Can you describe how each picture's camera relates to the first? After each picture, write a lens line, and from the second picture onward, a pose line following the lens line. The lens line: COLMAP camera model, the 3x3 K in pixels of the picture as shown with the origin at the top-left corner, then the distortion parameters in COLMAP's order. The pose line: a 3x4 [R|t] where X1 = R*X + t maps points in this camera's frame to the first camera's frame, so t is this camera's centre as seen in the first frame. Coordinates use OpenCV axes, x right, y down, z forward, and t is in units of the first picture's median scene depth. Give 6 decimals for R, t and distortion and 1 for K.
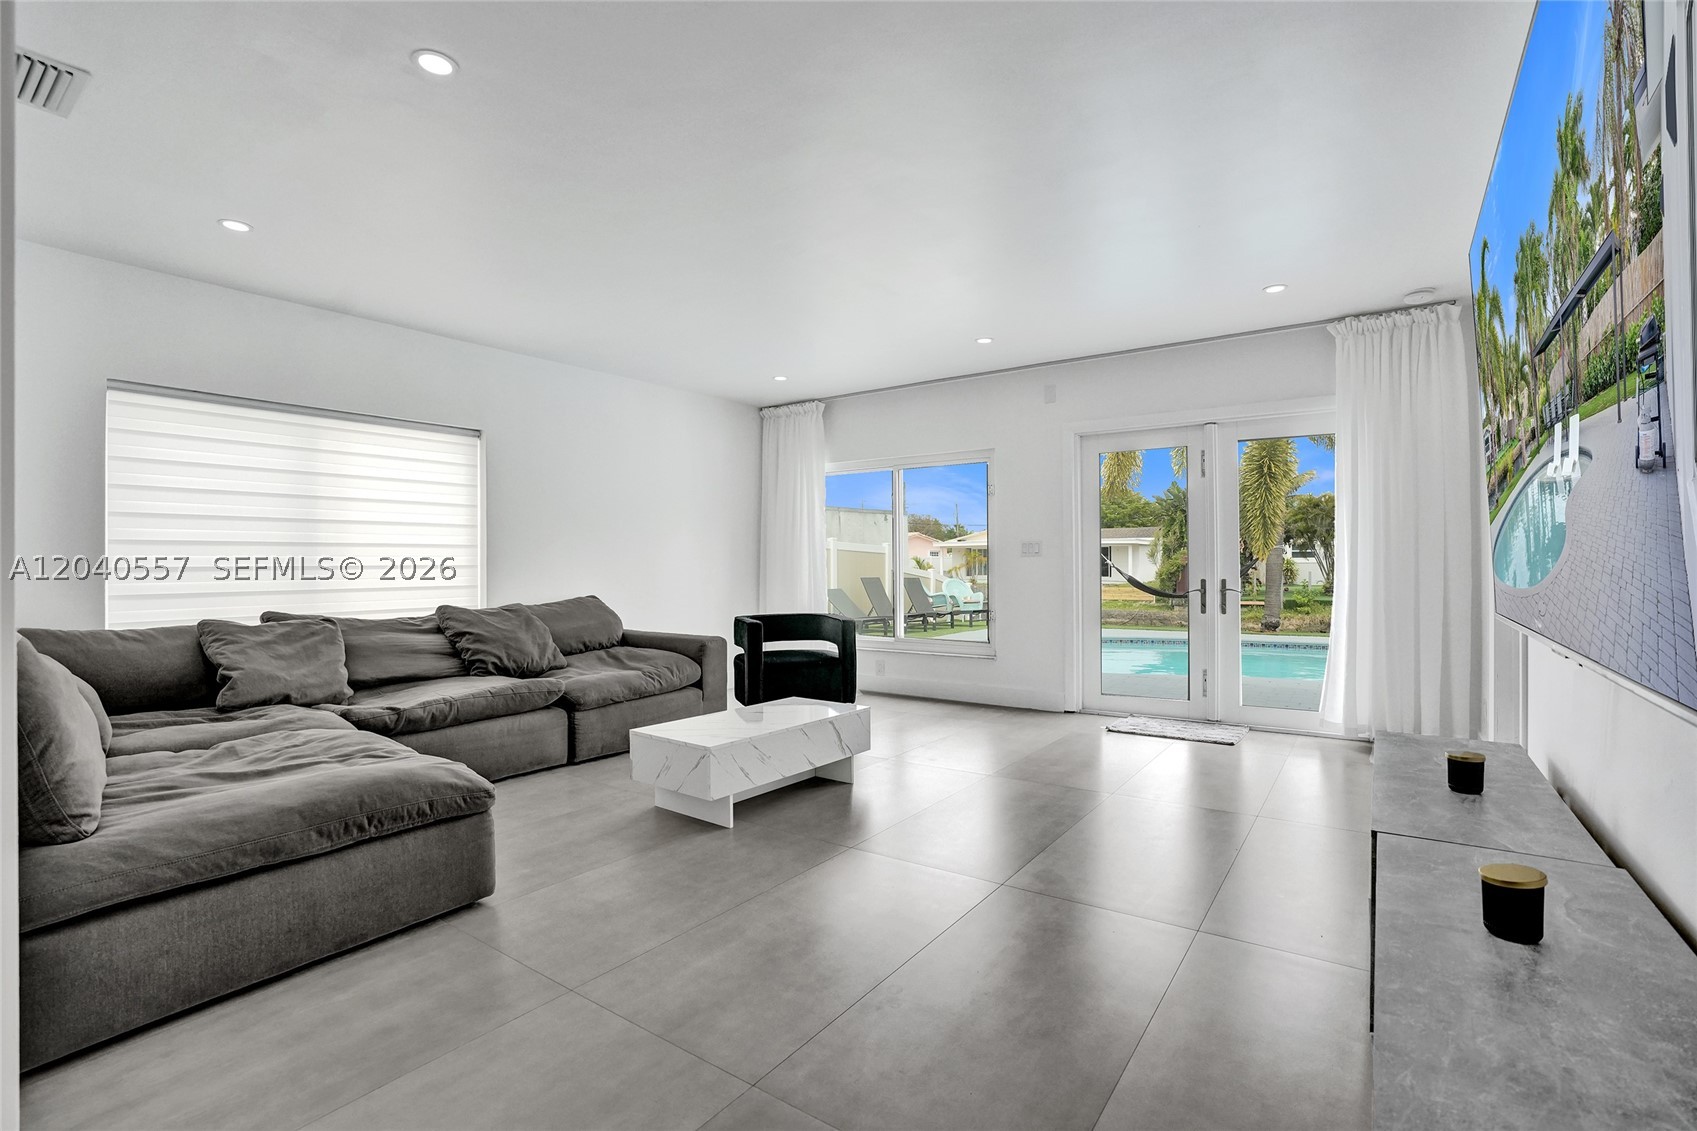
lens RADIAL K [[785.6, 0, 848.5], [0, 785.6, 565.5], [0, 0, 1]] dist [-0.020331, 0.000501]
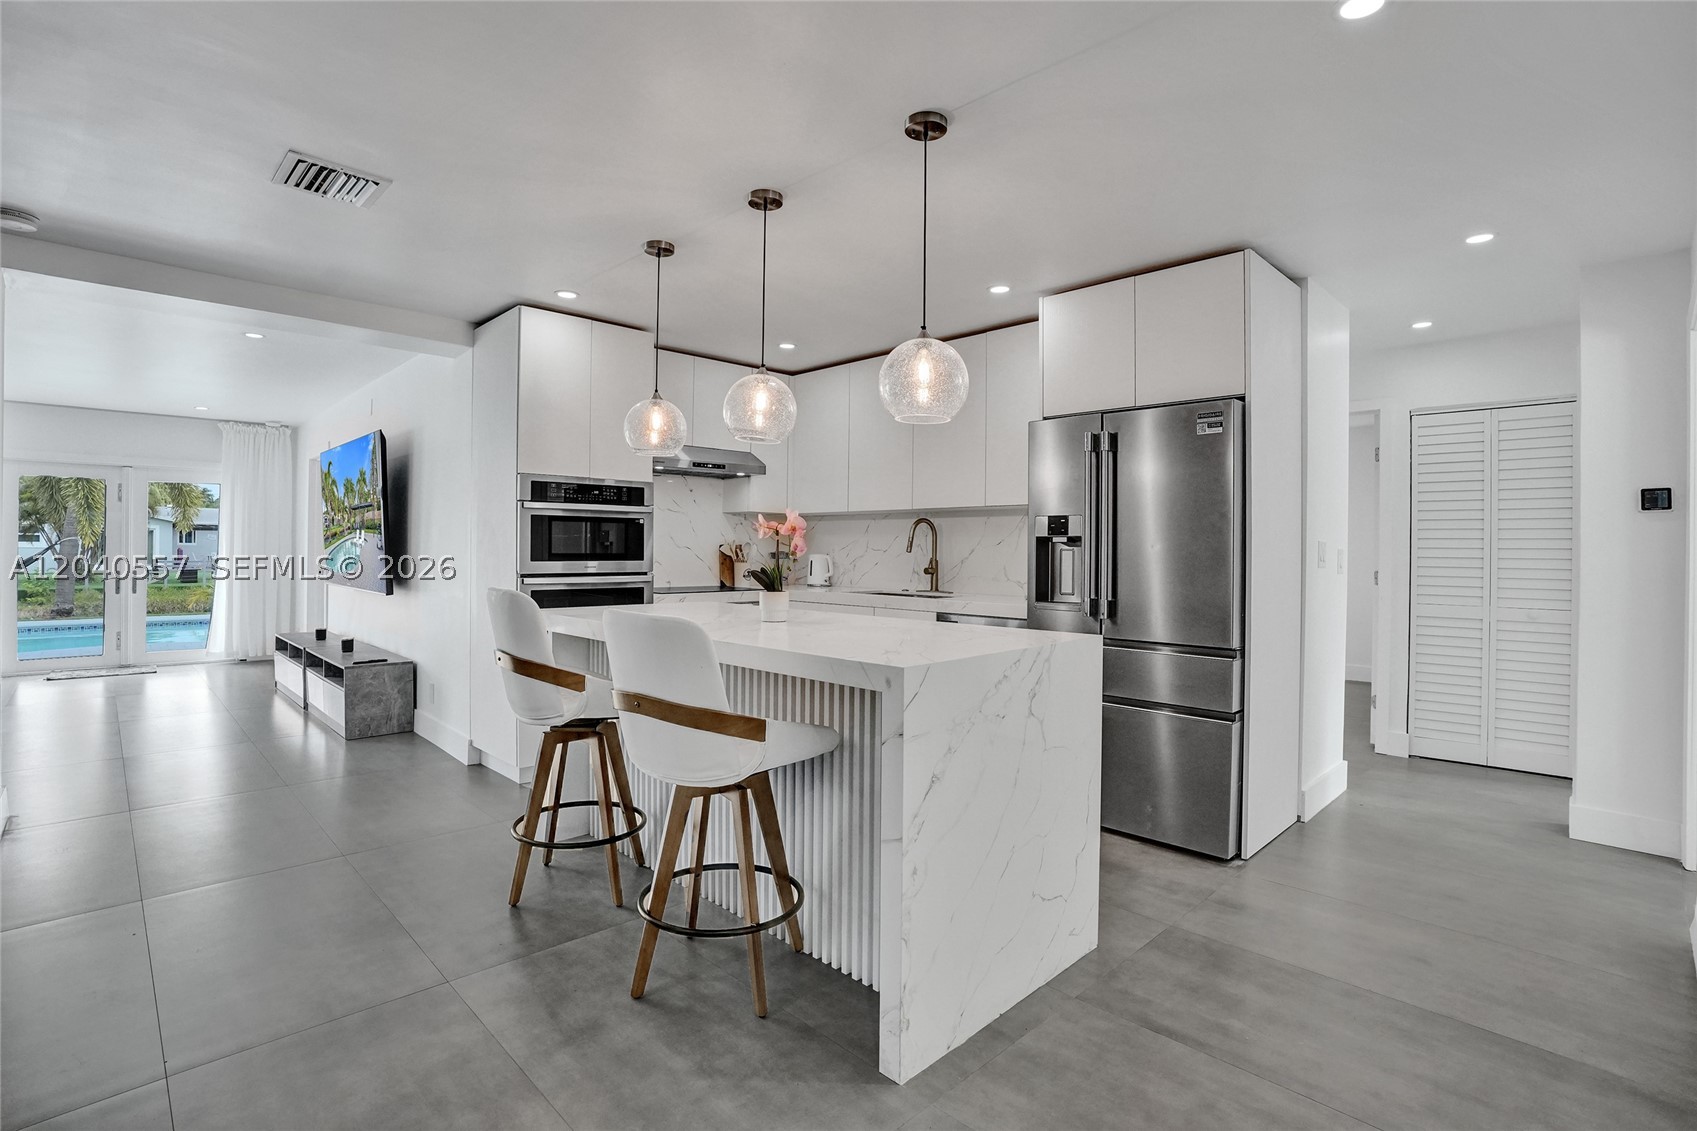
lens RADIAL K [[785.6, 0, 848.5], [0, 785.6, 565.5], [0, 0, 1]] dist [-0.020331, 0.000501]
pose [[0.194419, -0.008533, 0.980881, -0.770058], [-0.011010, 0.999880, 0.010881, -0.024674], [-0.980857, -0.012915, 0.194302, -0.684050]]
